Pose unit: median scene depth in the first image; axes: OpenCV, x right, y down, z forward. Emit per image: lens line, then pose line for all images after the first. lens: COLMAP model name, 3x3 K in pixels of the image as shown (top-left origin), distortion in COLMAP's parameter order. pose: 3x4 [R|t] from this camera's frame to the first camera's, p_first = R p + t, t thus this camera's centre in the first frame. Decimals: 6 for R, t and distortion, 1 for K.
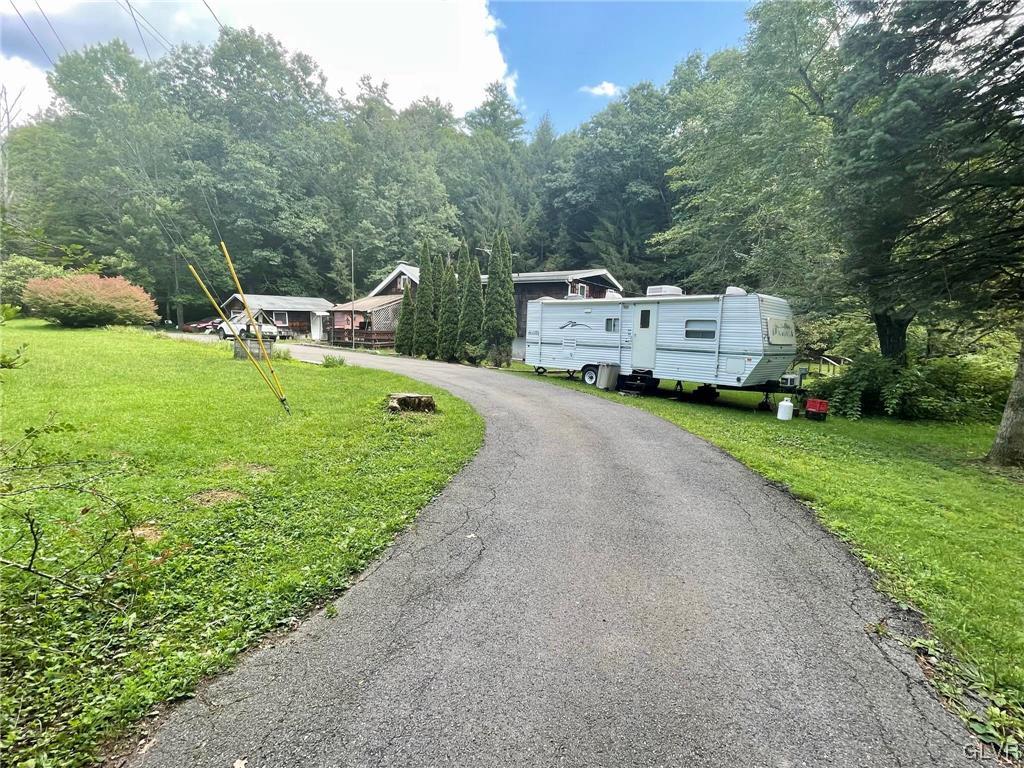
lens RADIAL K [[490.0, 0, 508.7], [0, 490.0, 381.6], [0, 0, 1]] dist [-0.000370, 0.000030]
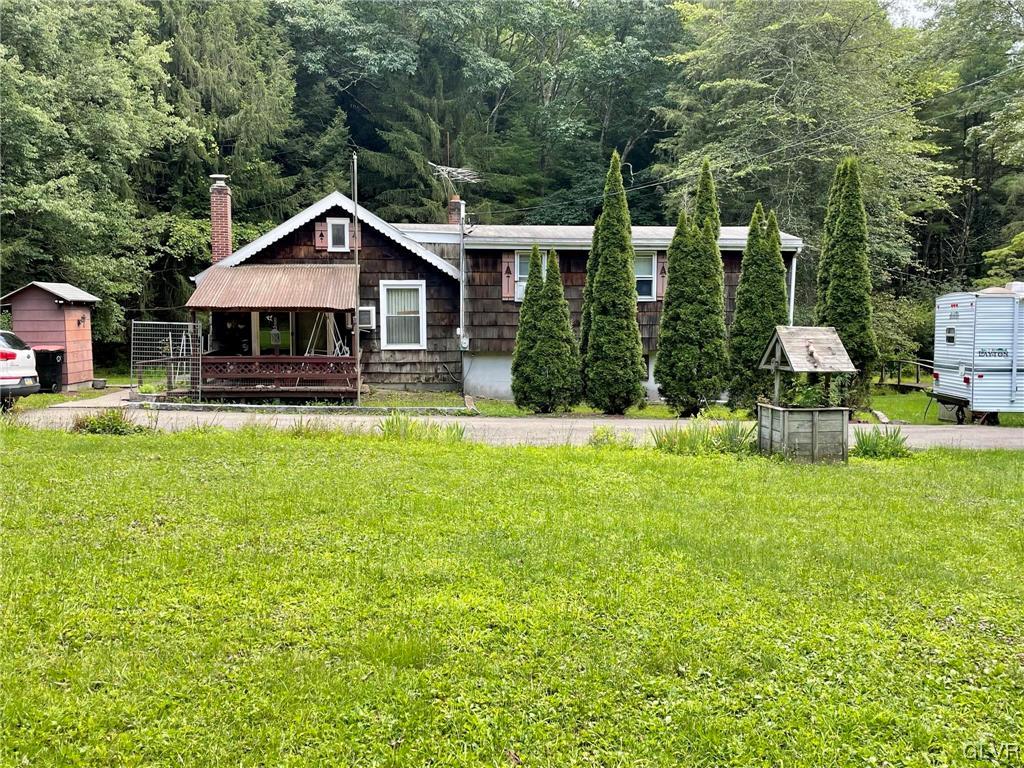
lens RADIAL K [[948.4, 0, 512.0], [0, 948.4, 384.0], [0, 0, 1]] dist [0.051862, -0.026410]
pose [[0.761629, -0.070795, 0.644134, -1.205575], [0.089128, 0.996012, 0.004082, -0.131594], [-0.641854, 0.054302, 0.764901, 0.585303]]
